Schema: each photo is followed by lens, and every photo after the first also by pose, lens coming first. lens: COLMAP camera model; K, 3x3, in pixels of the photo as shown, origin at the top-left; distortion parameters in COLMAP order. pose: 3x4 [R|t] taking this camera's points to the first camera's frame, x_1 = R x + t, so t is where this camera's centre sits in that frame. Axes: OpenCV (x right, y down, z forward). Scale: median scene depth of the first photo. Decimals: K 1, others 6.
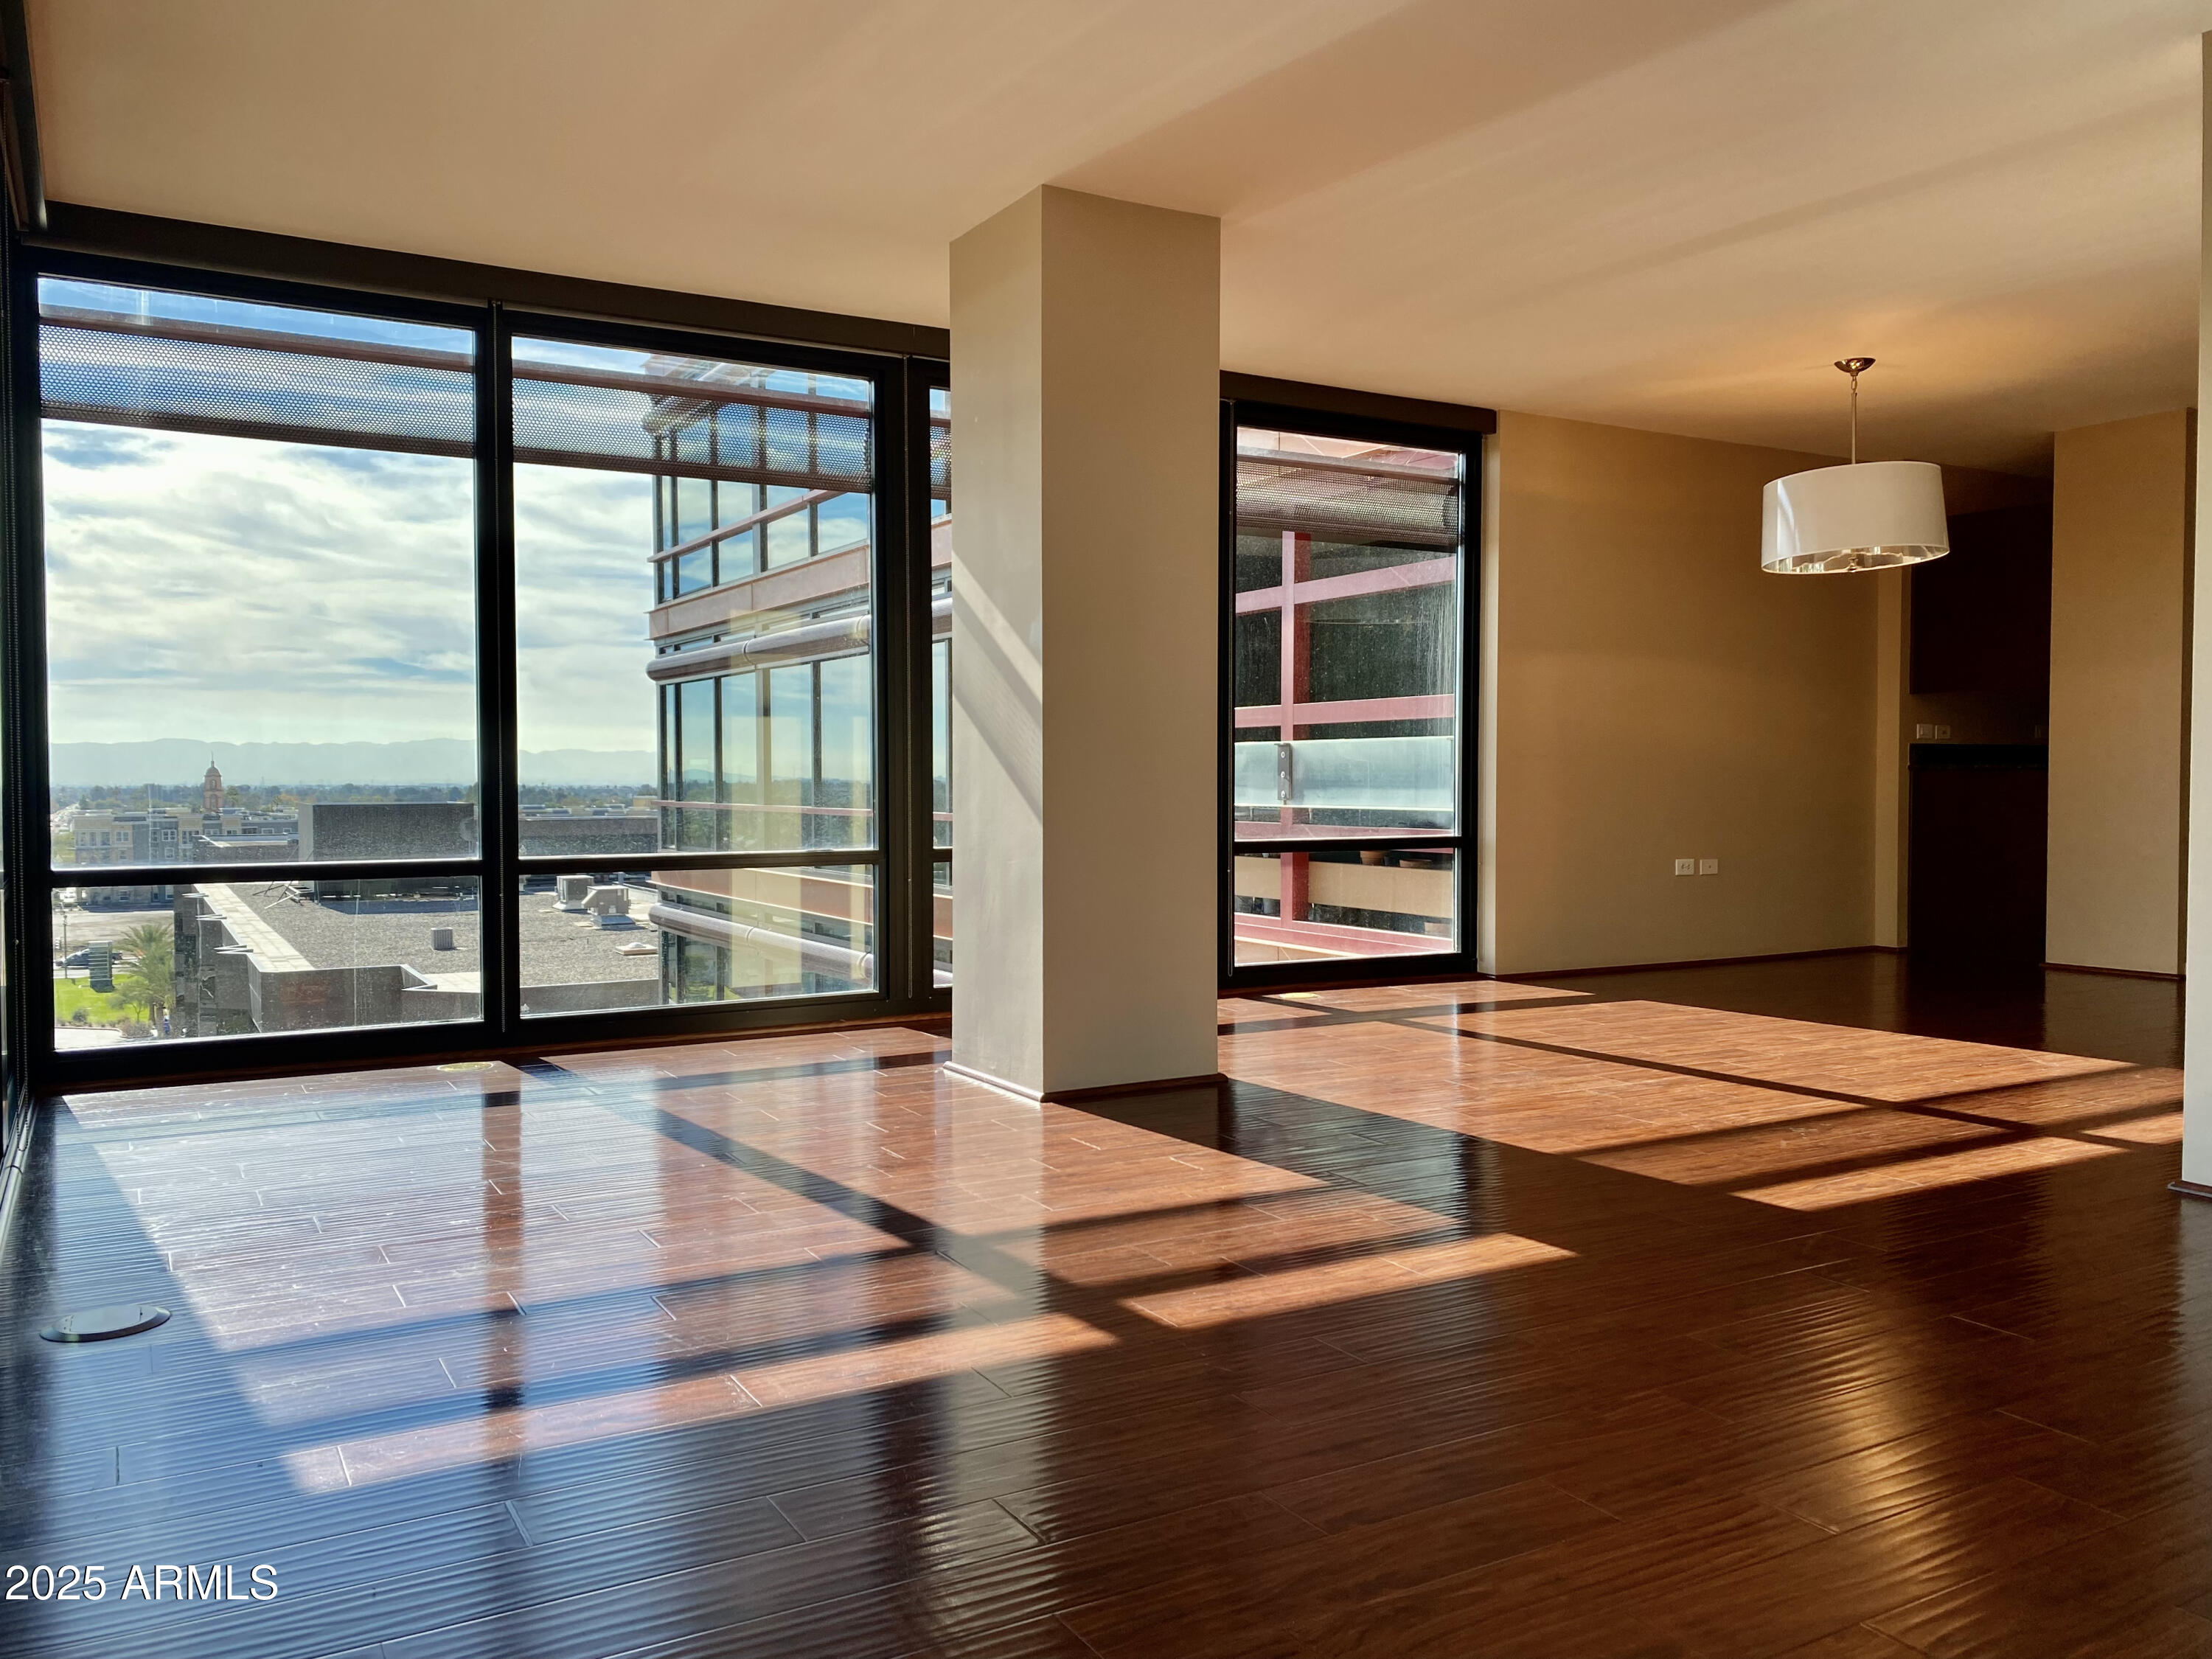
lens RADIAL K [[1715.8, 0, 1106.0], [0, 1715.8, 829.5], [0, 0, 1]] dist [0.036030, -0.030323]
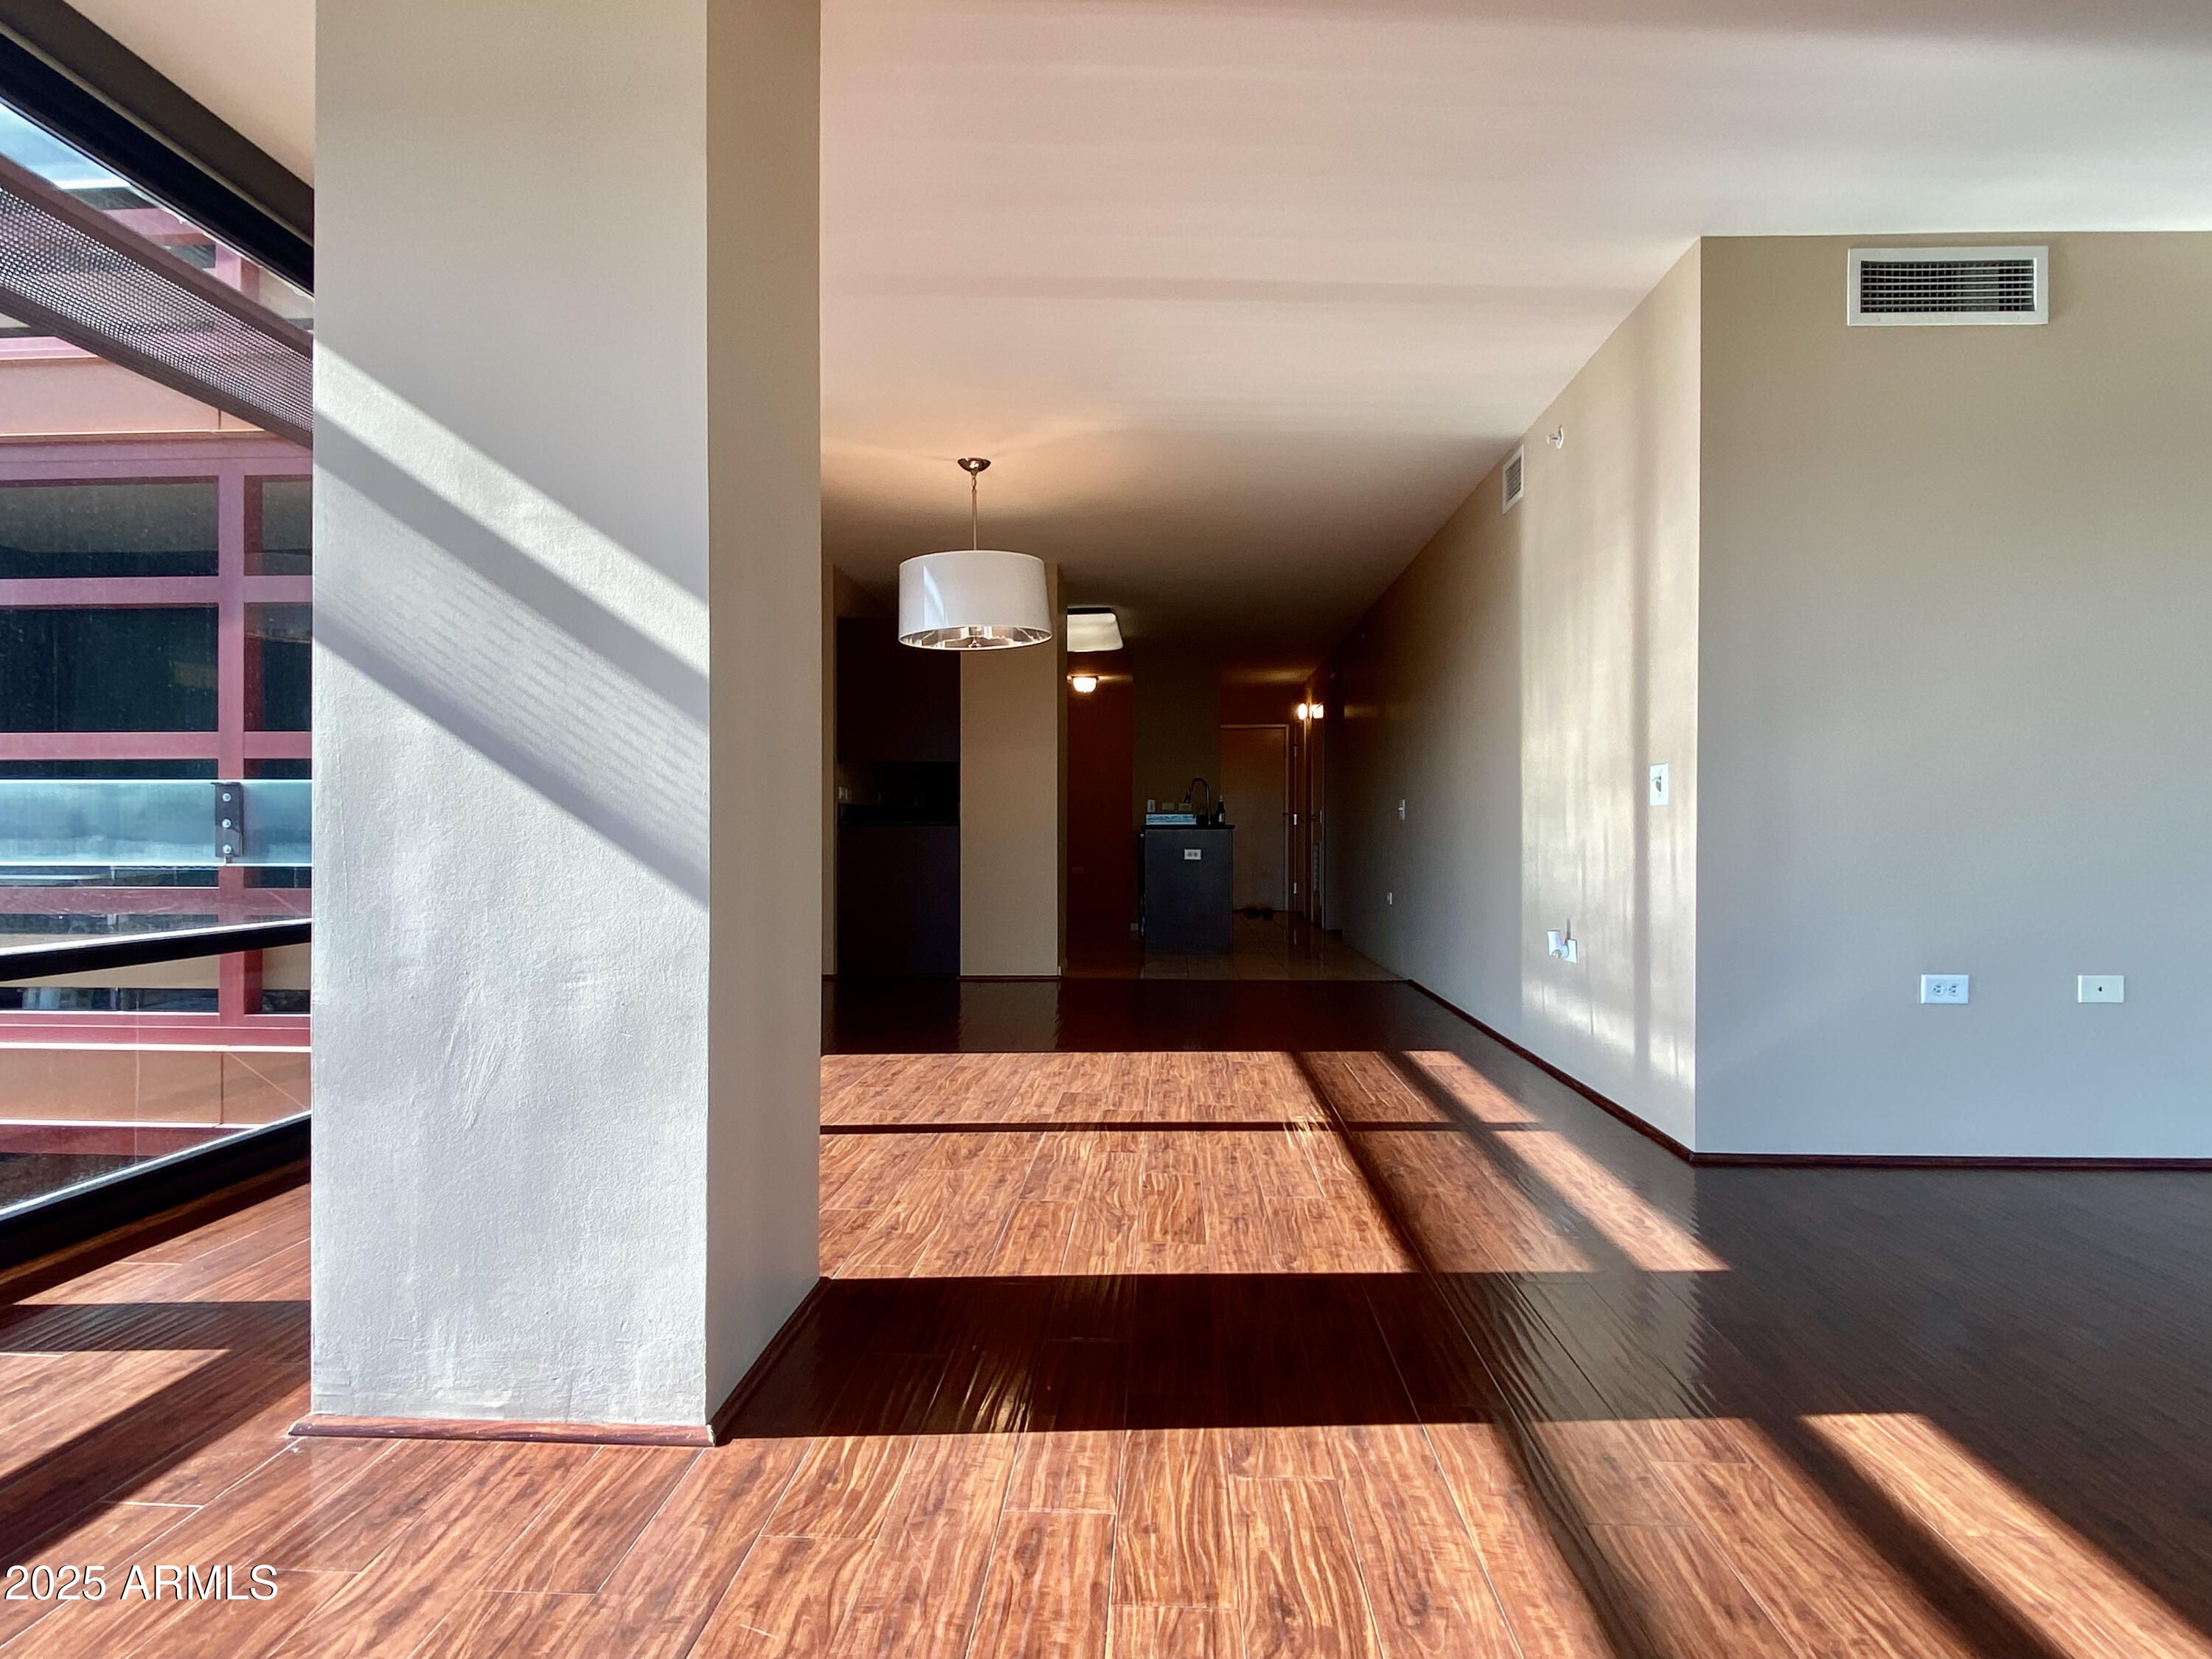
lens RADIAL K [[1240.0, 0, 1106.0], [0, 1240.0, 829.5], [0, 0, 1]] dist [-0.004648, -0.000707]
pose [[0.522924, 0.004543, 0.852367, -0.160457], [0.023395, 0.999533, -0.019681, -0.009518], [-0.852058, 0.030232, 0.522573, 0.387518]]
